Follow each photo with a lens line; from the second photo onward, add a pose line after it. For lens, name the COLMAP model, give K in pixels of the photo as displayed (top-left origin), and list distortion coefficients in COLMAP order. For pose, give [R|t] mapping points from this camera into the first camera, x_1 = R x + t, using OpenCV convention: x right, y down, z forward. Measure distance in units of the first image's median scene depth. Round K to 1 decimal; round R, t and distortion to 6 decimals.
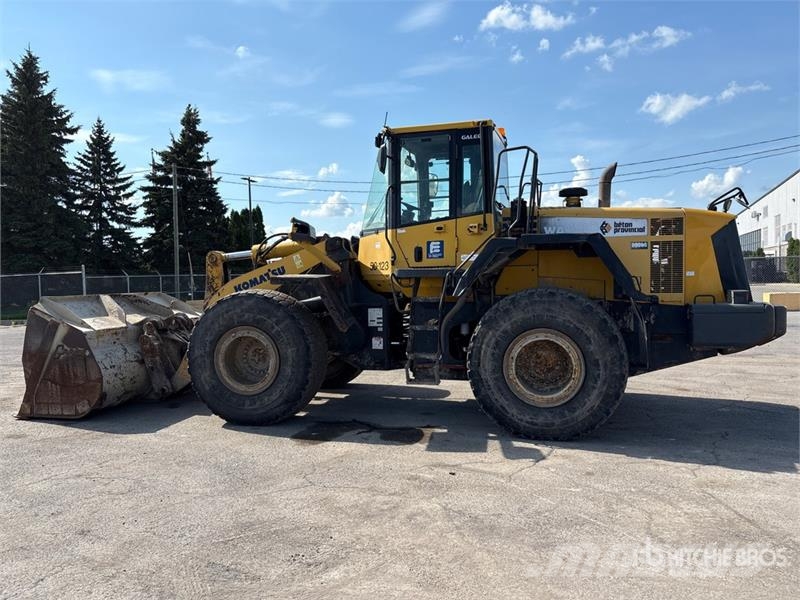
lens RADIAL K [[623.4, 0, 400.0], [0, 623.4, 300.0], [0, 0, 1]] dist [0.052559, -0.065915]
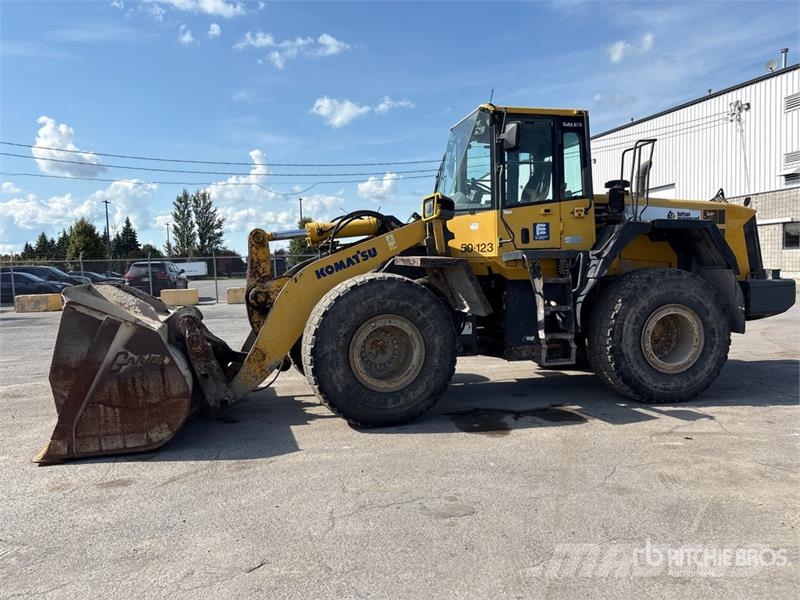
lens RADIAL K [[623.4, 0, 400.0], [0, 623.4, 300.0], [0, 0, 1]] dist [0.052559, -0.065915]
pose [[0.871359, -0.029902, 0.489735, -0.634599], [0.024073, 0.999545, 0.018199, 0.005963], [-0.490056, -0.004069, 0.871682, 0.220645]]
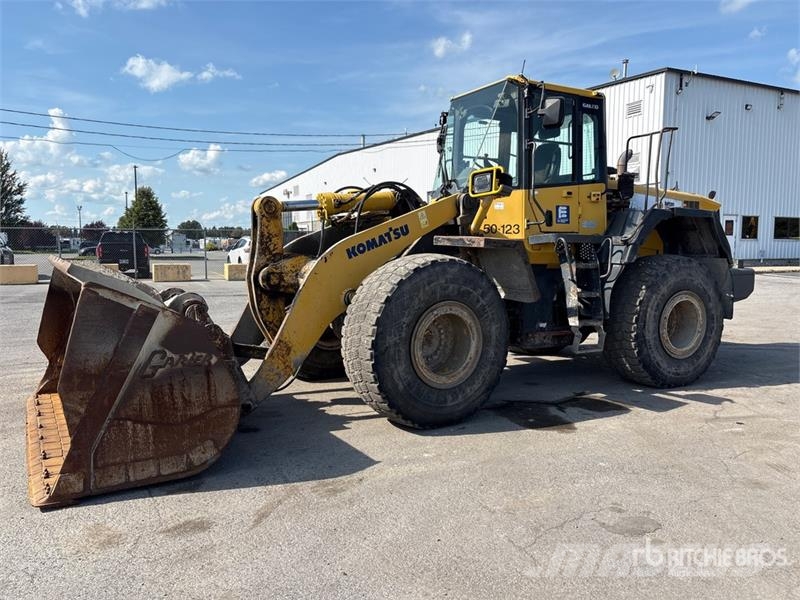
lens RADIAL K [[622.1, 0, 409.3], [0, 622.1, 294.7], [0, 0, 1]] dist [0.043023, -0.043961]
pose [[0.693449, -0.036014, 0.719605, -0.805843], [0.005846, 0.998998, 0.044364, -0.000448], [-0.720482, -0.026557, 0.692965, 0.482343]]
